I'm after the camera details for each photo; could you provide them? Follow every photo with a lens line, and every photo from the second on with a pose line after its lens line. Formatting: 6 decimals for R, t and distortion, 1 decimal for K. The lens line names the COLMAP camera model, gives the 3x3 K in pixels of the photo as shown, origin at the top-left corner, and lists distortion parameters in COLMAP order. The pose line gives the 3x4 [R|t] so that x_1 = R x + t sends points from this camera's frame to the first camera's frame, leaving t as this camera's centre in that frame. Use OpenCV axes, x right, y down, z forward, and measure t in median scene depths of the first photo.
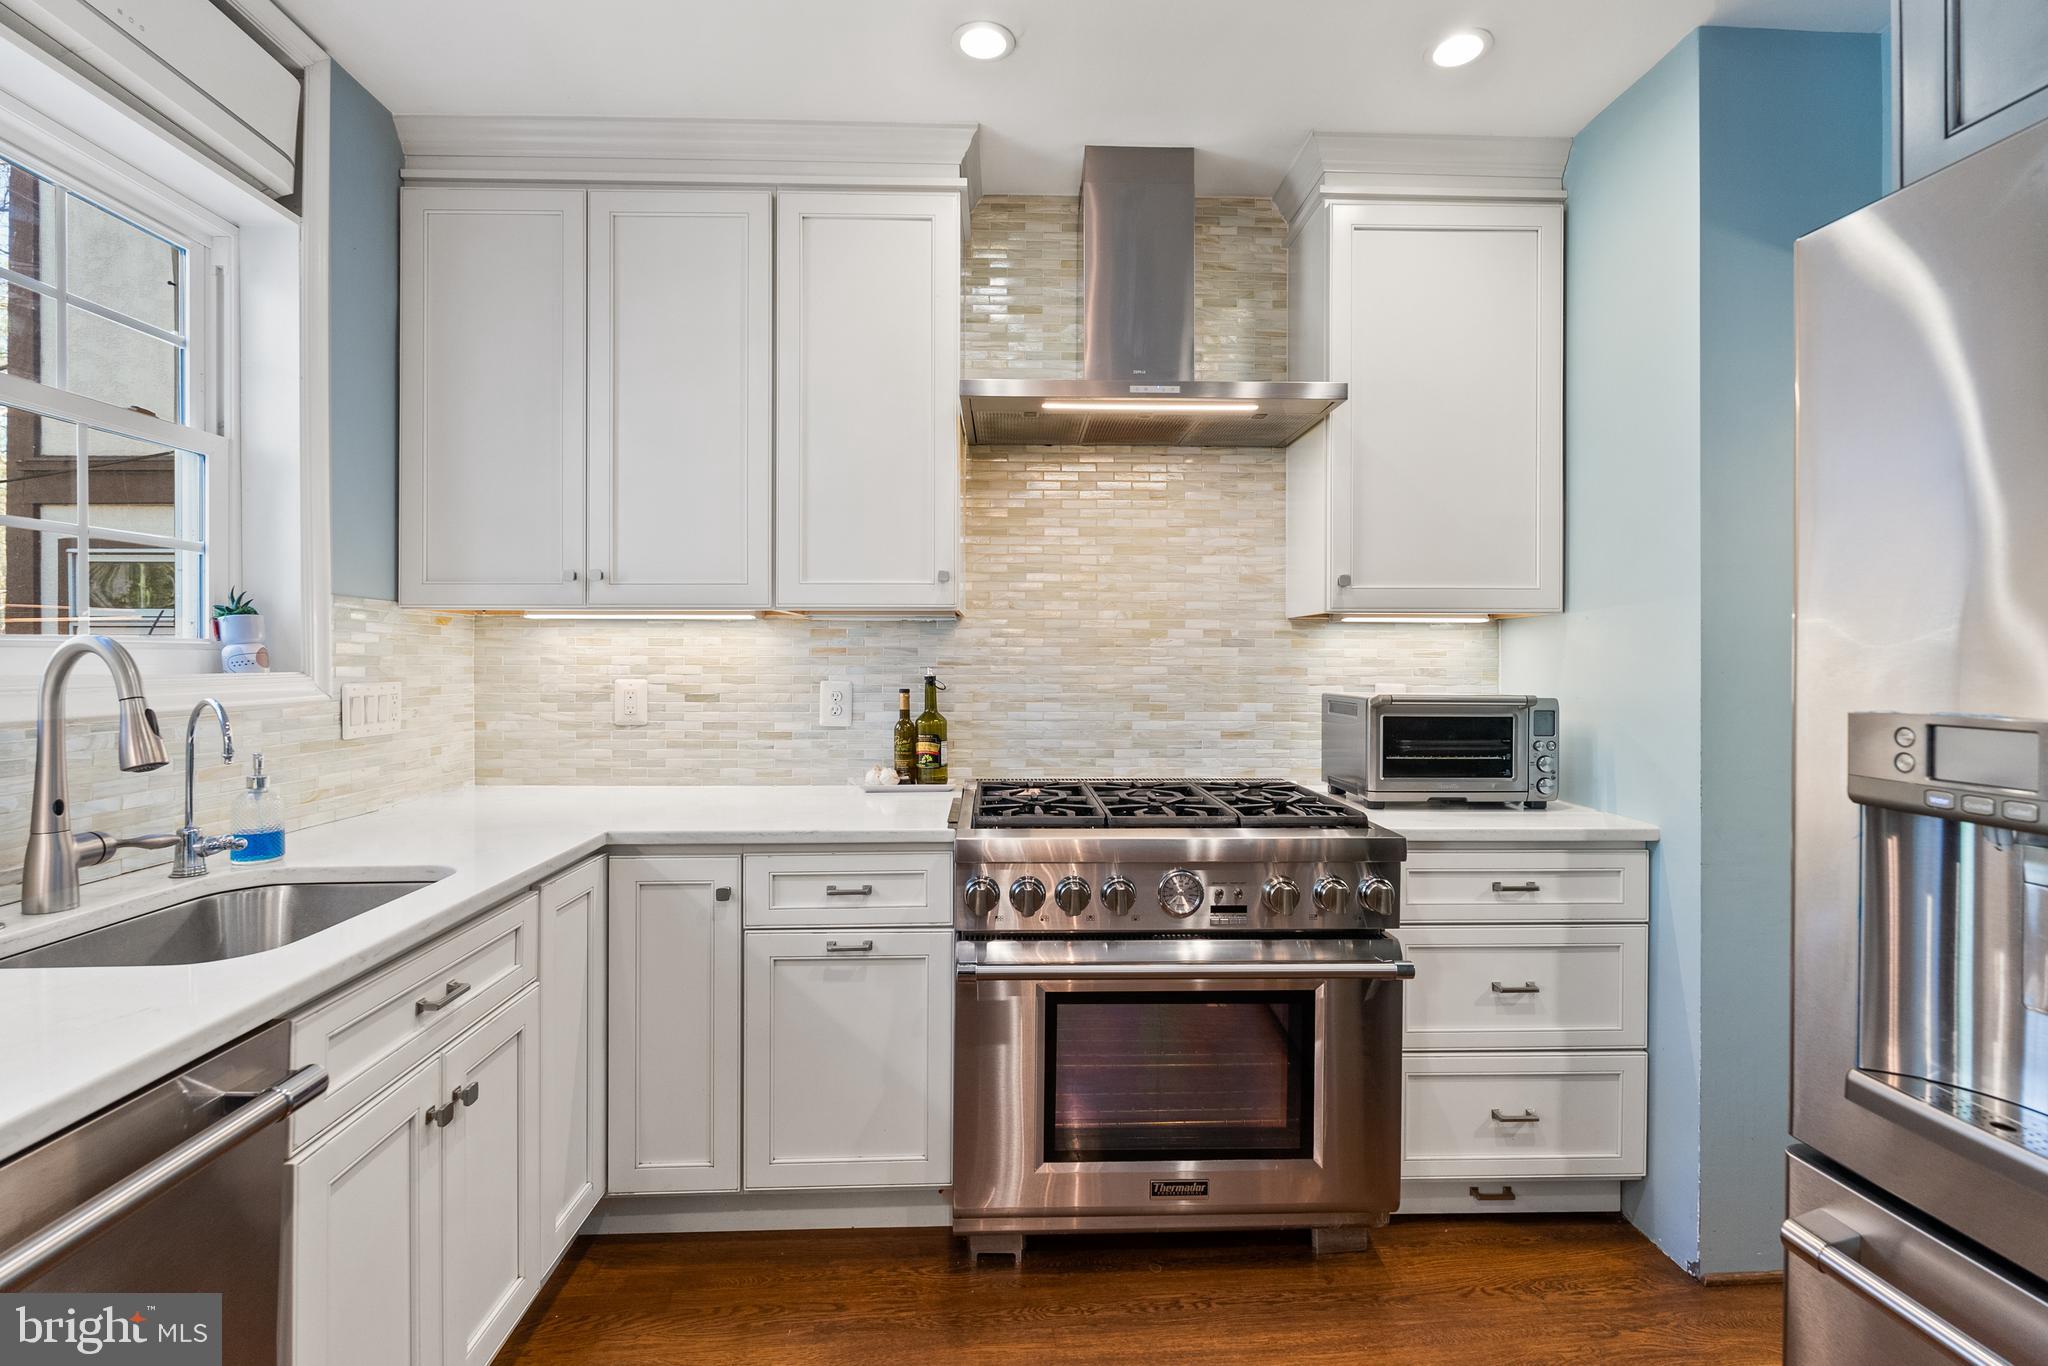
lens RADIAL K [[935.0, 0, 1024.0], [0, 935.0, 683.0], [0, 0, 1]] dist [-0.001572, 0.000141]
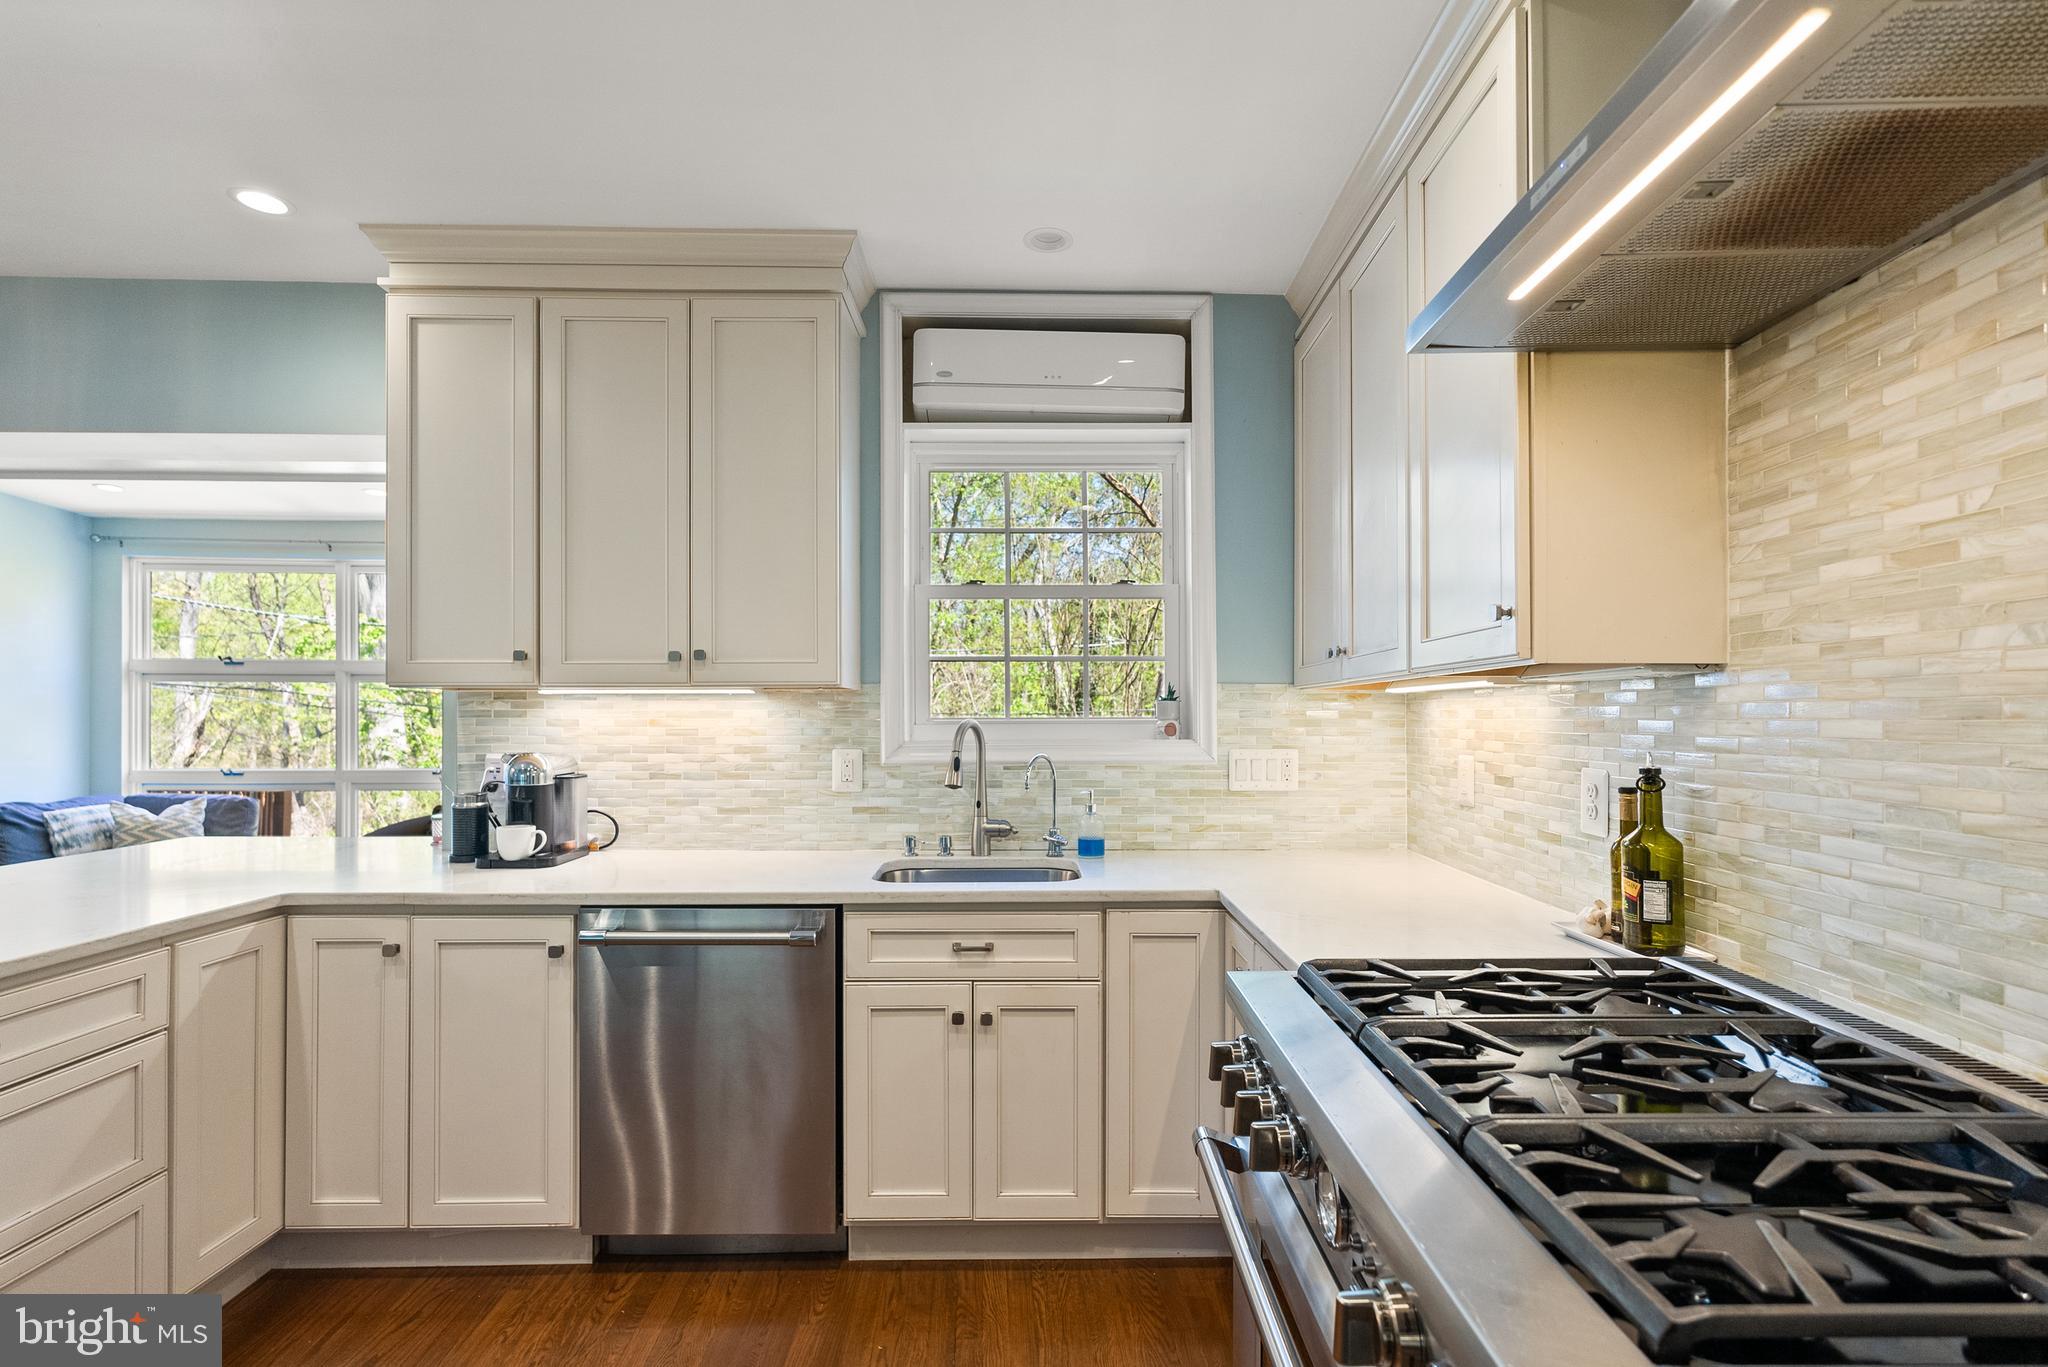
lens RADIAL K [[946.5, 0, 1056.2], [0, 946.5, 715.4], [0, 0, 1]] dist [0.000166, 0.000131]
pose [[-0.031701, -0.004372, -0.999488, 0.517862], [-0.027181, 0.999624, -0.003511, -0.028998], [0.999128, 0.027056, -0.031808, 0.637866]]
